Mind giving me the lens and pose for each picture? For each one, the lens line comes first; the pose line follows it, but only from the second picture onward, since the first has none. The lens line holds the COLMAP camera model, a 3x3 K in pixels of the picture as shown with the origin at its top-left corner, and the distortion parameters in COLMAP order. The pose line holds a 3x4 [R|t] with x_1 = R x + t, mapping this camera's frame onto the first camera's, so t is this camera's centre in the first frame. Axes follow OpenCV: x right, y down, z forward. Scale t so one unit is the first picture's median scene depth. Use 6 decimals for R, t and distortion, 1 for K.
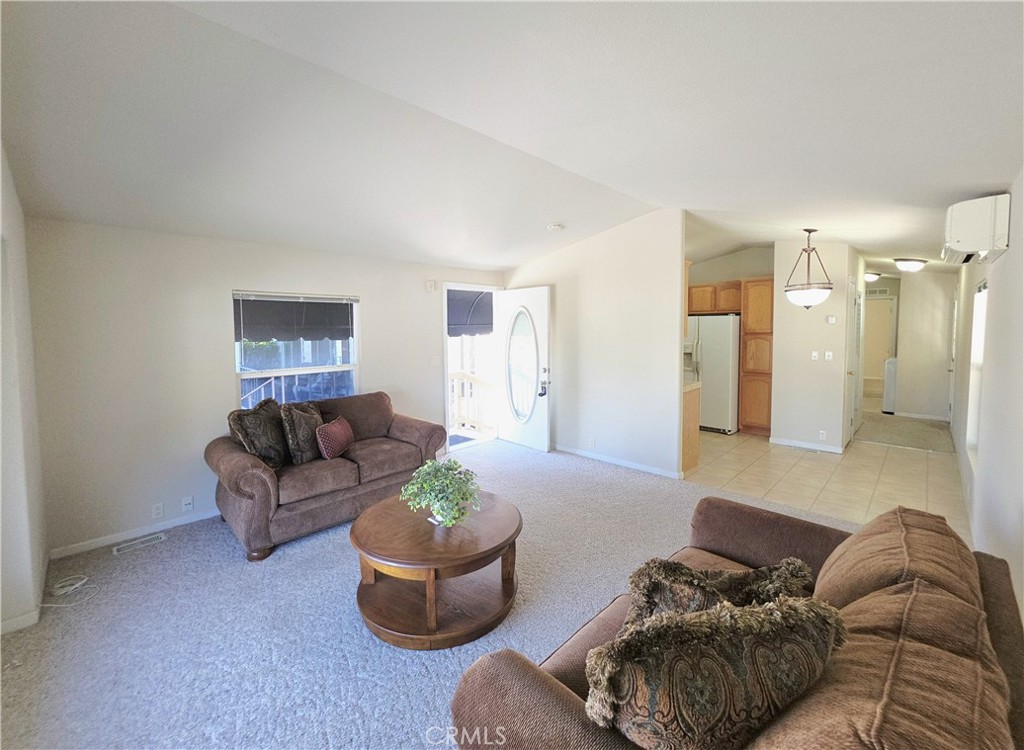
lens RADIAL K [[434.6, 0, 487.3], [0, 434.6, 348.5], [0, 0, 1]] dist [0.000665, -0.000400]
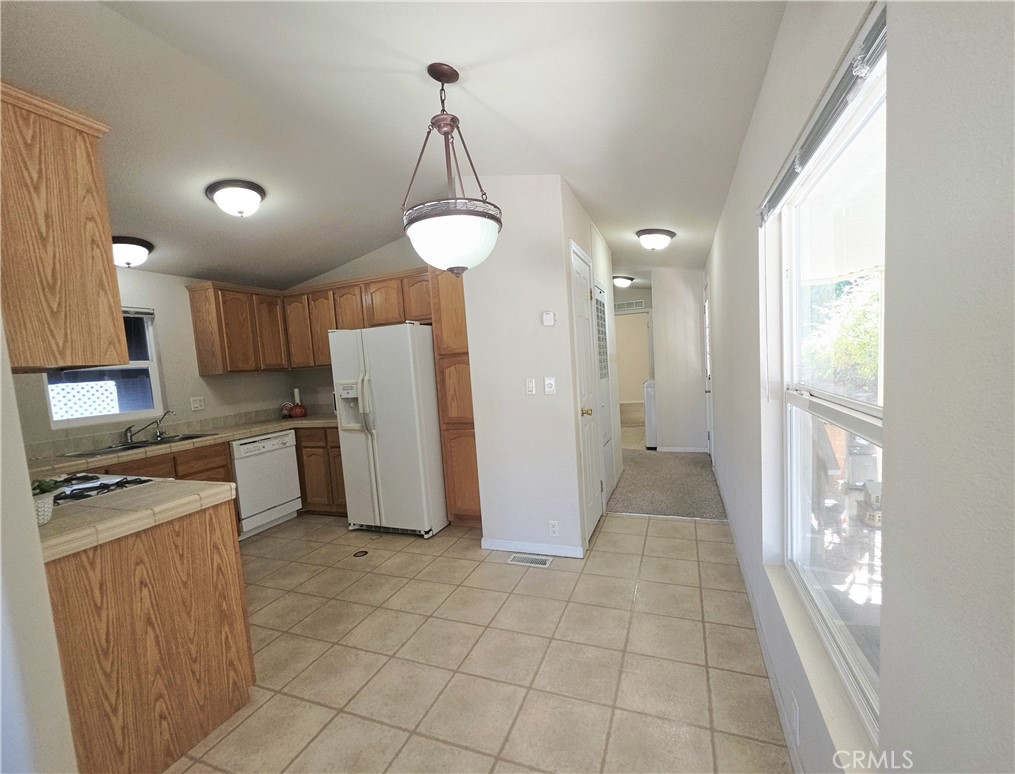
lens RADIAL K [[439.5, 0, 508.2], [0, 439.5, 394.9], [0, 0, 1]] dist [0.000060, -0.000028]
pose [[0.911154, -0.084364, 0.403338, 0.440515], [0.080326, 0.996404, 0.026953, 0.008004], [-0.404162, 0.007840, 0.914654, 0.442291]]
